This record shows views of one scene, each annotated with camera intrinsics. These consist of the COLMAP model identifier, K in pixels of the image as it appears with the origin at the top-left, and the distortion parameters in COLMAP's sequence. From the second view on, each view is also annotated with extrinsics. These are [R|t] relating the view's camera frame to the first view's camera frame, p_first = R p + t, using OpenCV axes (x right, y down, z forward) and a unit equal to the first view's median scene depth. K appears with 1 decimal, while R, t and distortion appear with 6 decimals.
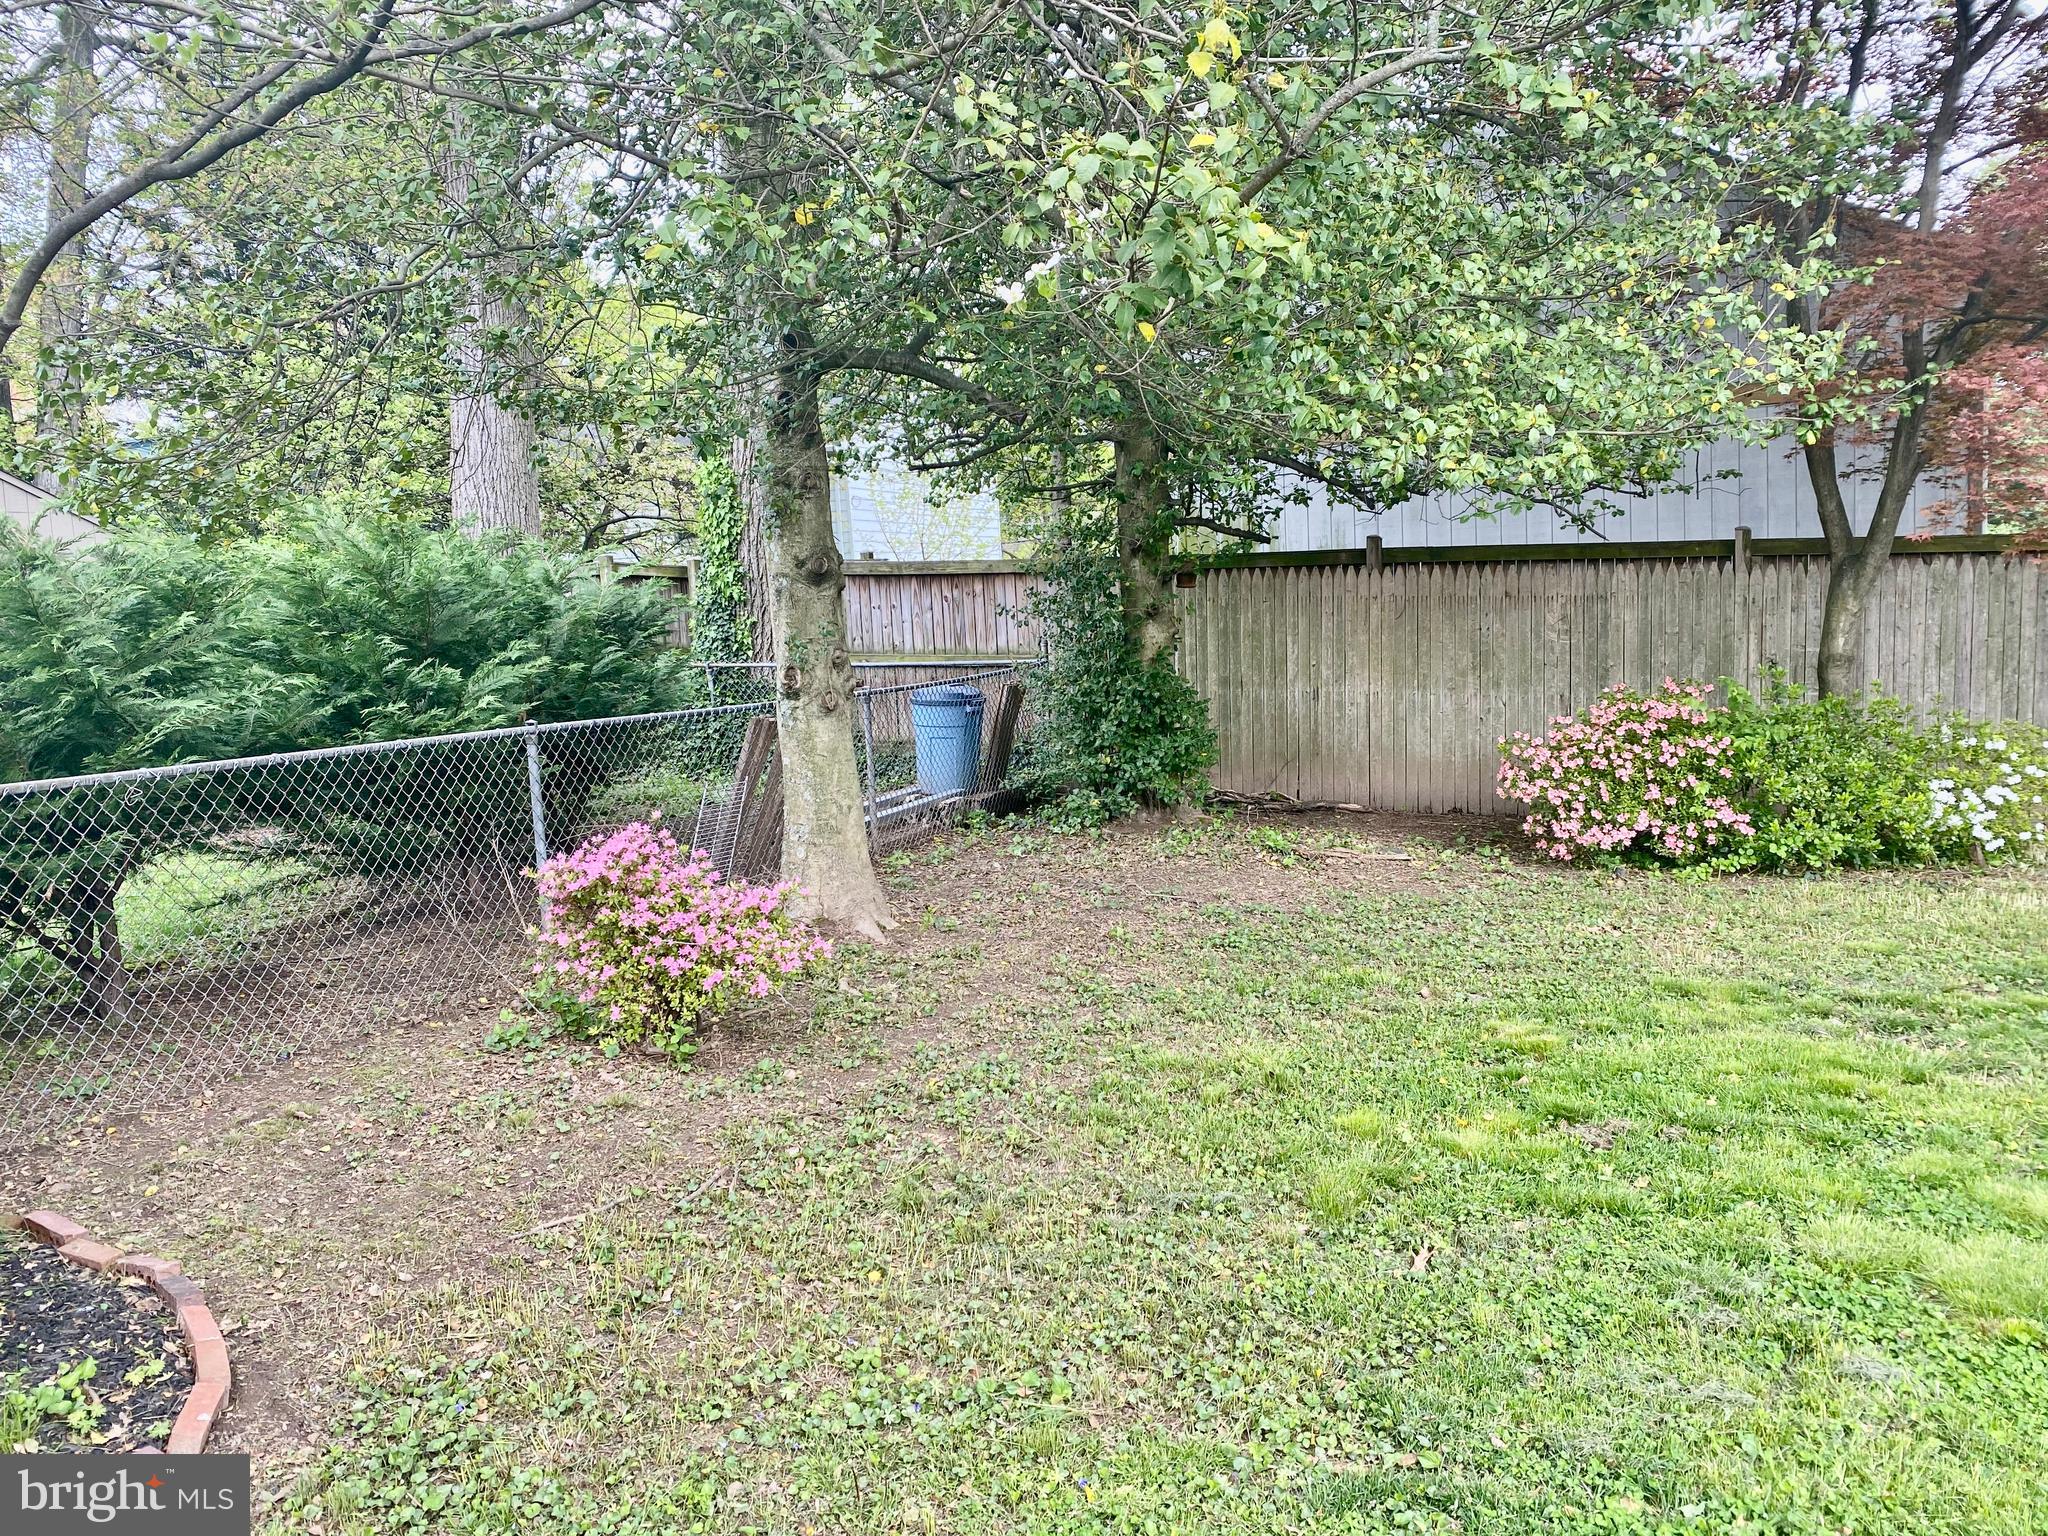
lens RADIAL K [[1570.5, 0, 1071.7], [0, 1570.5, 756.2], [0, 0, 1]] dist [0.032356, -0.030173]
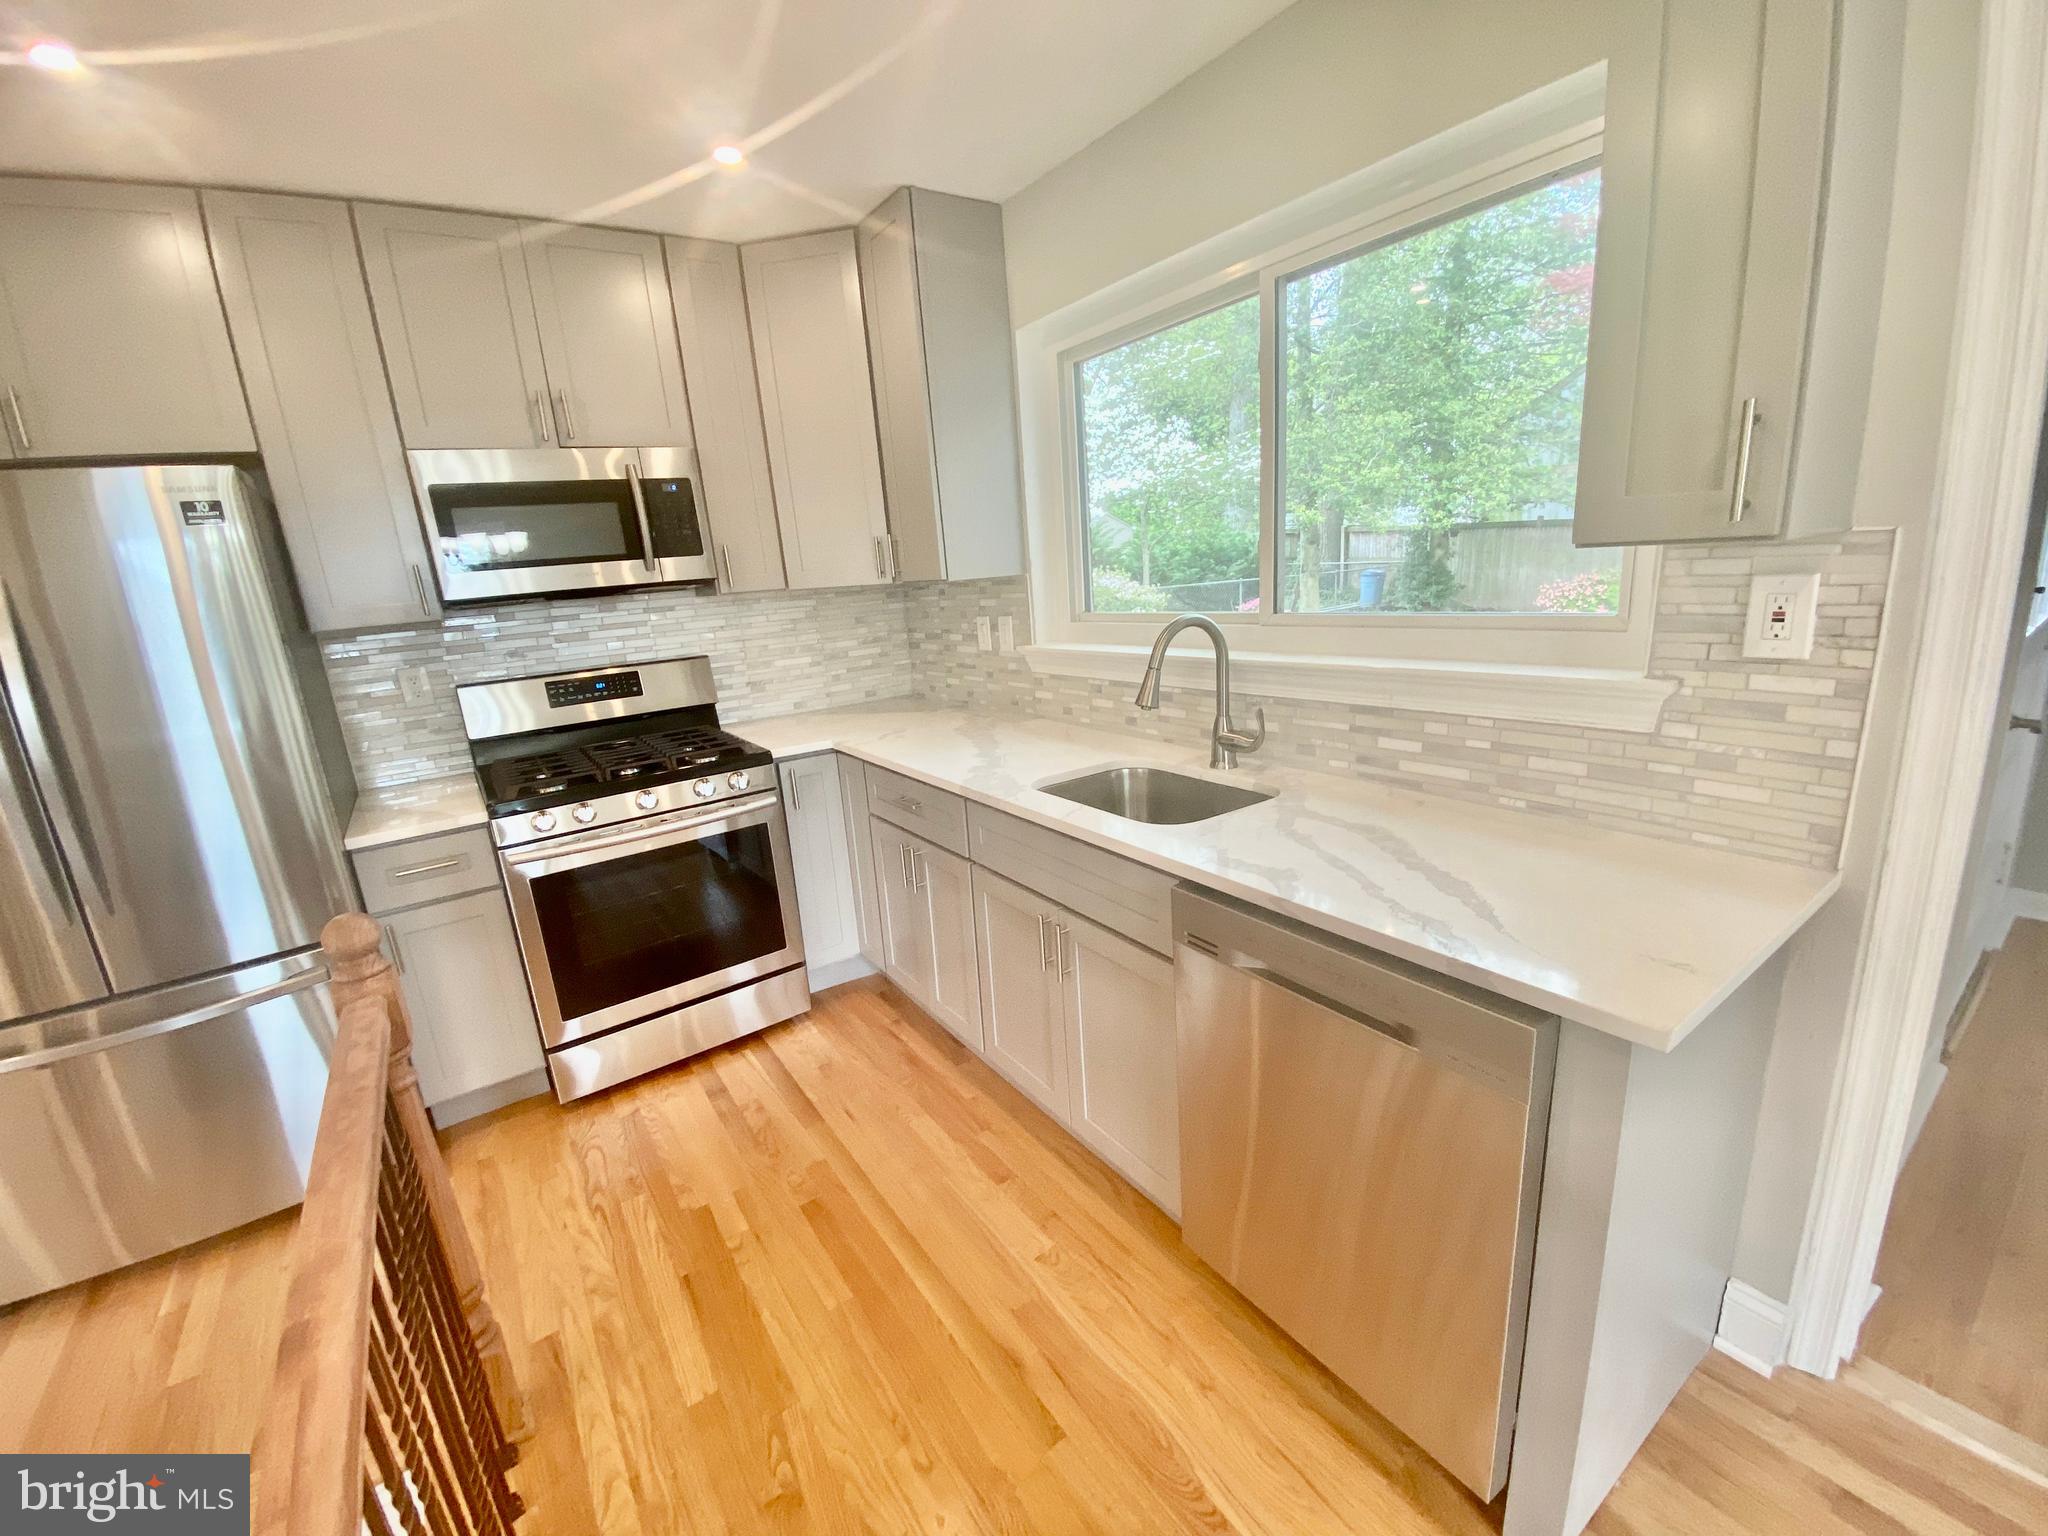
lens RADIAL K [[822.1, 0, 1025.1], [0, 822.1, 779.9], [0, 0, 1]] dist [-0.001176, -0.006697]
pose [[0.833260, 0.132548, -0.536757, 0.455408], [-0.021620, 0.977906, 0.207923, 0.063176], [0.552458, -0.161650, 0.817716, -1.282147]]
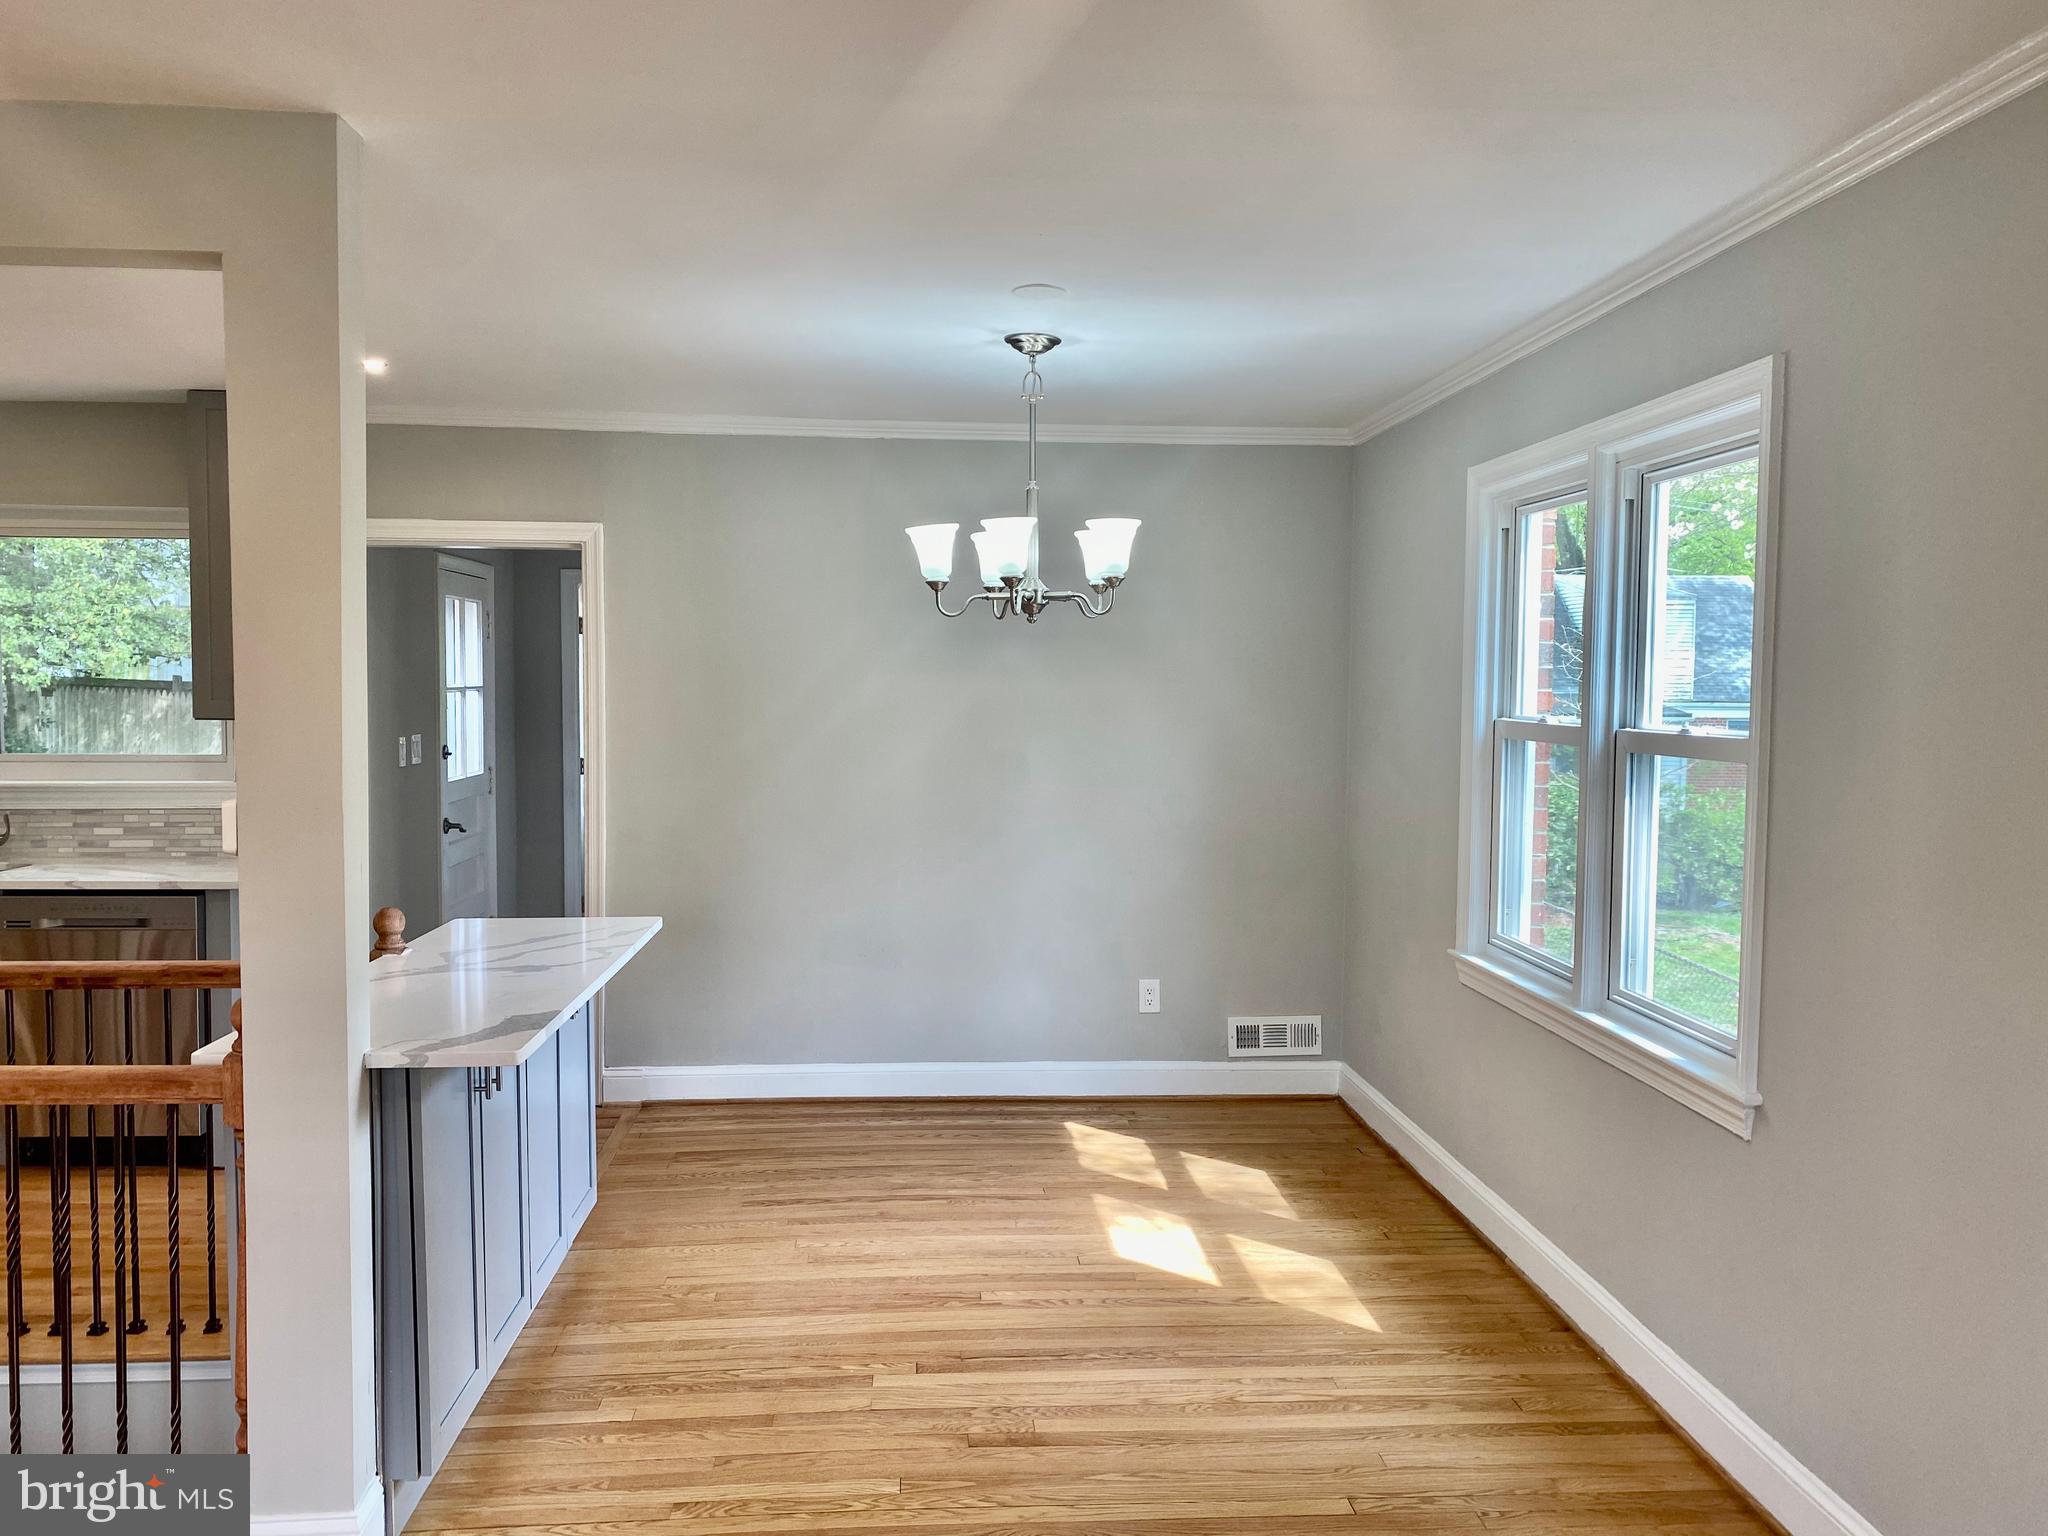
lens RADIAL K [[1570.5, 0, 1015.7], [0, 1570.5, 771.0], [0, 0, 1]] dist [0.032356, -0.030173]
pose [[0.902104, 0.039366, 0.429718, 0.739305], [-0.017844, 0.998381, -0.054000, 0.509827], [-0.431149, 0.041046, 0.901347, -7.869849]]
